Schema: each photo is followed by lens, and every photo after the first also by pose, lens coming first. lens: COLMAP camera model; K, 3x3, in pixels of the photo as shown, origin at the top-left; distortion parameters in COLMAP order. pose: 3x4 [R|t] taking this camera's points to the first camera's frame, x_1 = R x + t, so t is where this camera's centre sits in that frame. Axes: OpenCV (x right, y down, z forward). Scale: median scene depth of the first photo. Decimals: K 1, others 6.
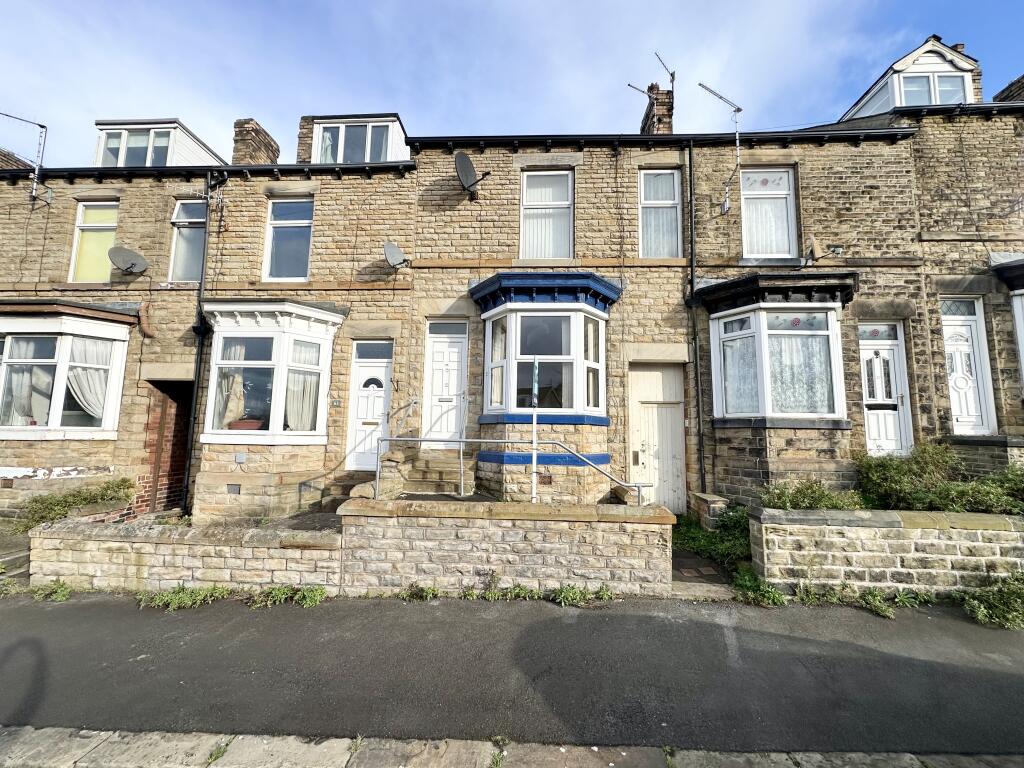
lens RADIAL K [[410.1, 0, 511.5], [0, 410.1, 384.4], [0, 0, 1]] dist [-0.003495, 0.000187]
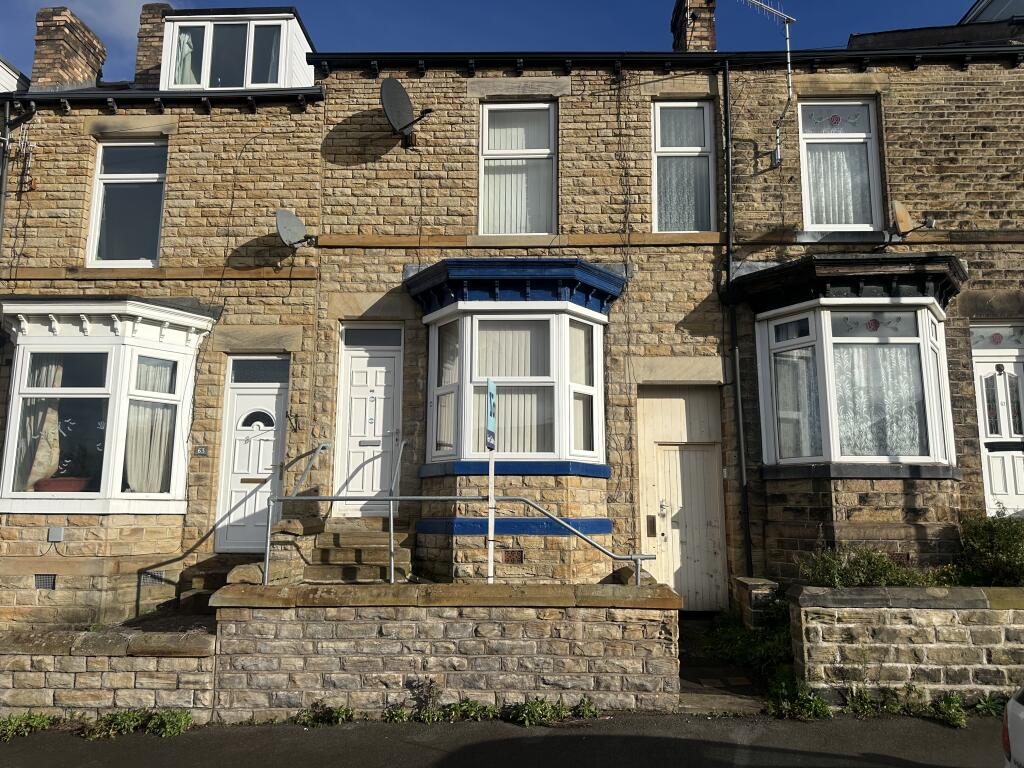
lens RADIAL K [[716.5, 0, 512.8], [0, 716.5, 389.9], [0, 0, 1]] dist [0.093229, -0.119412]
pose [[0.999649, -0.009377, 0.024782, 0.048376], [0.010410, 0.999069, -0.041876, 0.002467], [-0.024367, 0.042119, 0.998815, -0.196709]]
